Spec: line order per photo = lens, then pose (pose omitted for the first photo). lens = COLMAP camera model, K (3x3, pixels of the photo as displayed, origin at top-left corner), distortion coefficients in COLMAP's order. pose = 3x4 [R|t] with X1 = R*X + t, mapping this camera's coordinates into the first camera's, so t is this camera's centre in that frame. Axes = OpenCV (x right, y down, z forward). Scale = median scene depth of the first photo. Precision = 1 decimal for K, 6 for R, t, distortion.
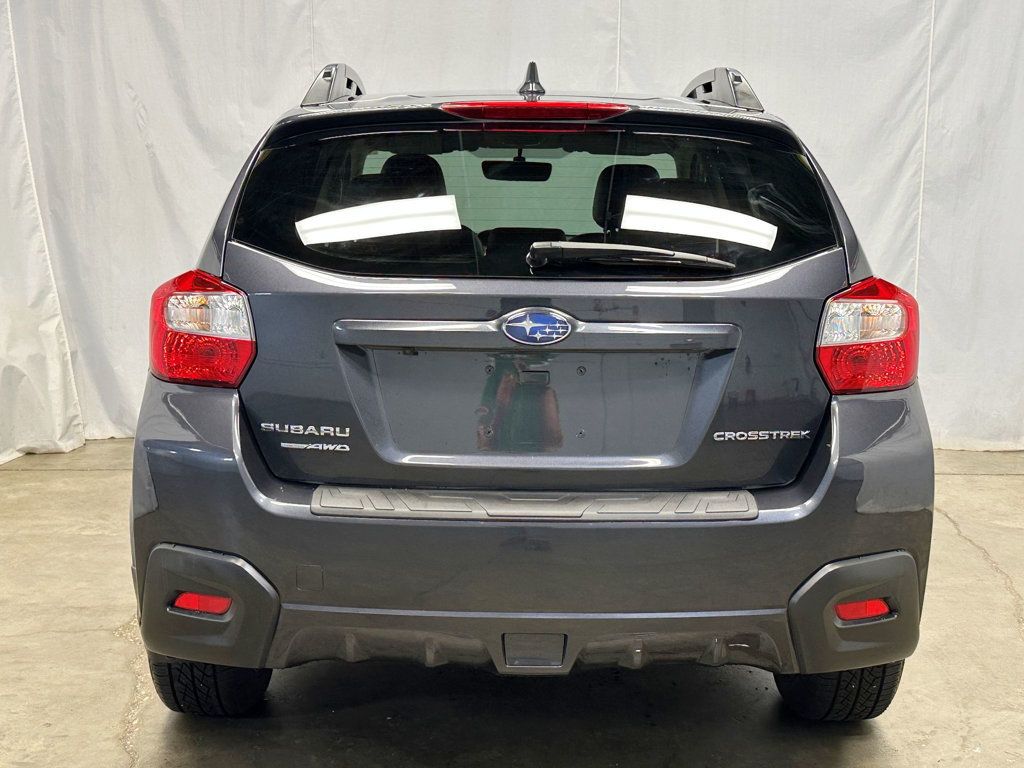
lens RADIAL K [[1345.3, 0, 508.4], [0, 1345.3, 378.5], [0, 0, 1]] dist [0.118104, 0.000000]
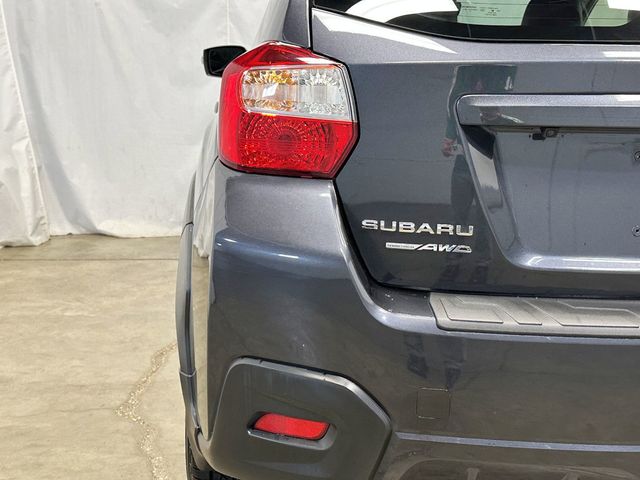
lens RADIAL K [[840.8, 0, 322.9], [0, 840.8, 243.0], [0, 0, 1]] dist [0.118104, 0.000000]
pose [[0.998783, 0.006571, 0.048885, -0.225220], [-0.009075, 0.998649, 0.051165, 0.020140], [-0.048483, -0.051547, 0.997493, 0.452734]]
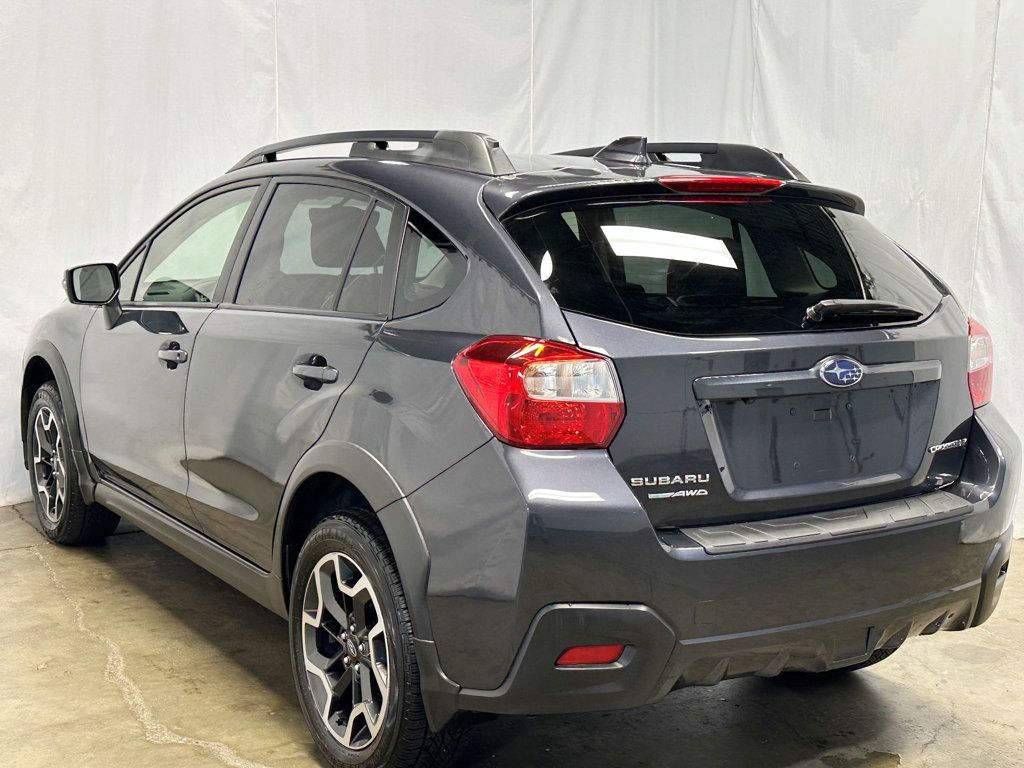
lens RADIAL K [[1345.3, 0, 514.3], [0, 1345.3, 388.4], [0, 0, 1]] dist [0.118104, 0.000000]
pose [[0.834590, -0.072184, 0.546122, -0.810551], [0.075279, 0.997022, 0.016740, -0.061006], [-0.545704, 0.027140, 0.837539, 0.145080]]
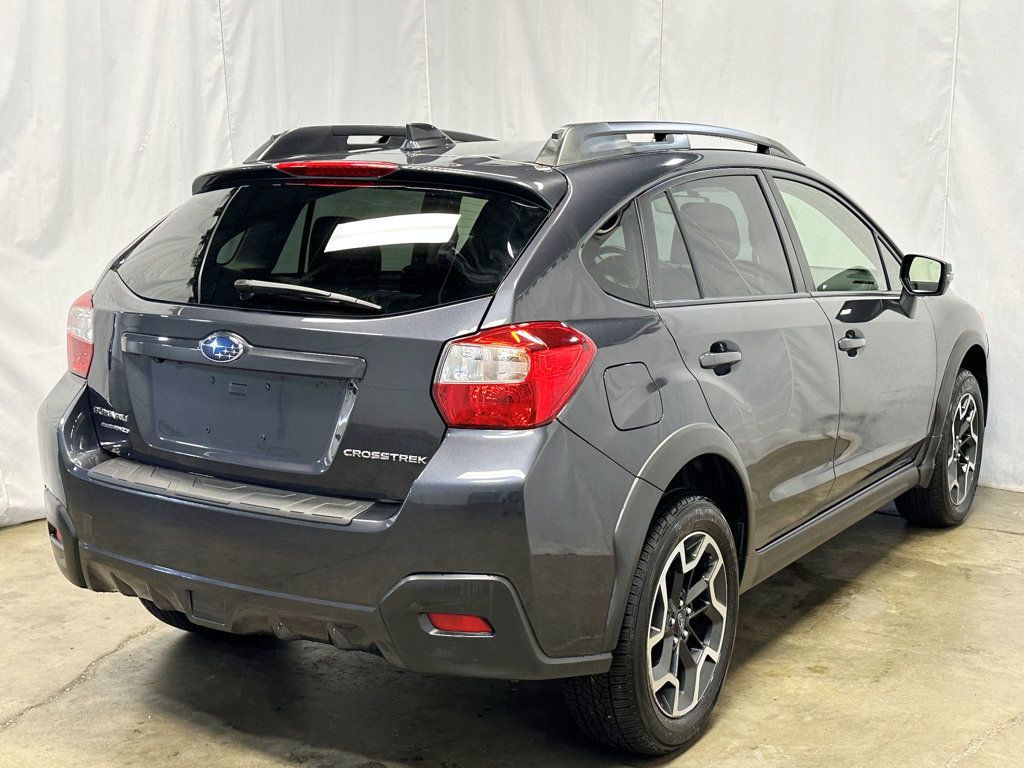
lens RADIAL K [[1345.3, 0, 505.8], [0, 1345.3, 384.0], [0, 0, 1]] dist [0.118104, 0.000000]
pose [[0.833279, 0.083064, -0.546577, 0.856665], [-0.083680, 0.996208, 0.023822, -0.052598], [0.546483, 0.025887, 0.837070, 0.093232]]
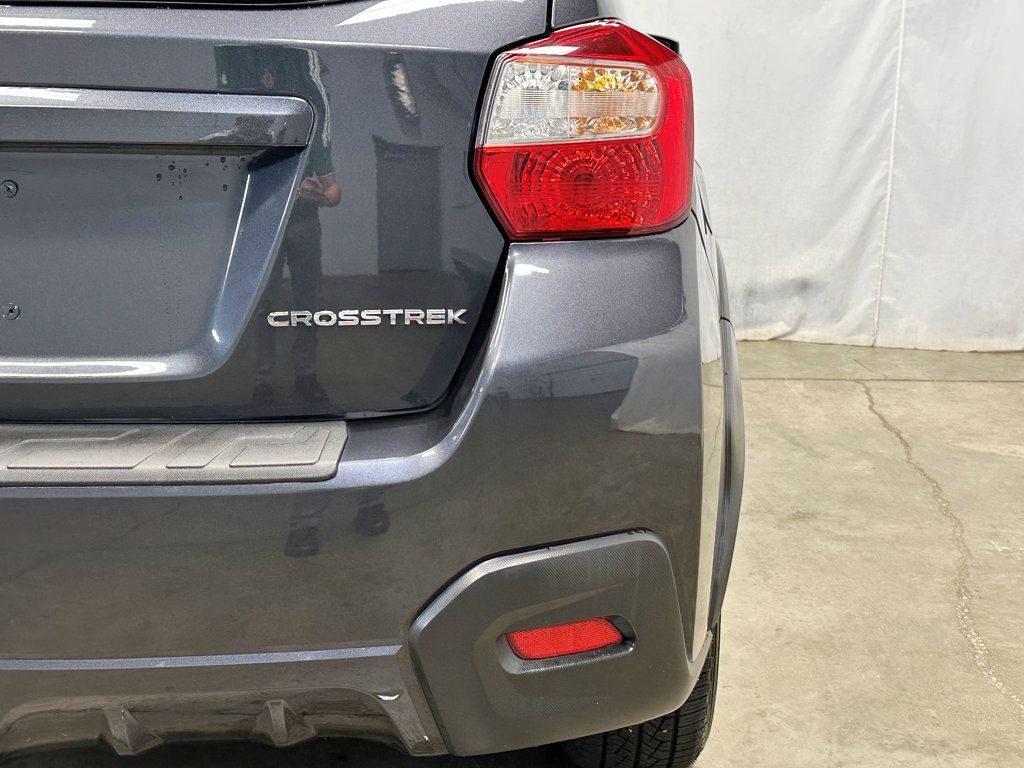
lens RADIAL K [[1345.3, 0, 489.3], [0, 1345.3, 369.7], [0, 0, 1]] dist [0.118104, 0.000000]
pose [[0.999069, 0.009715, -0.042034, 0.246032], [-0.006772, 0.997552, 0.069594, 0.024524], [0.042607, -0.069245, 0.996689, 0.460365]]
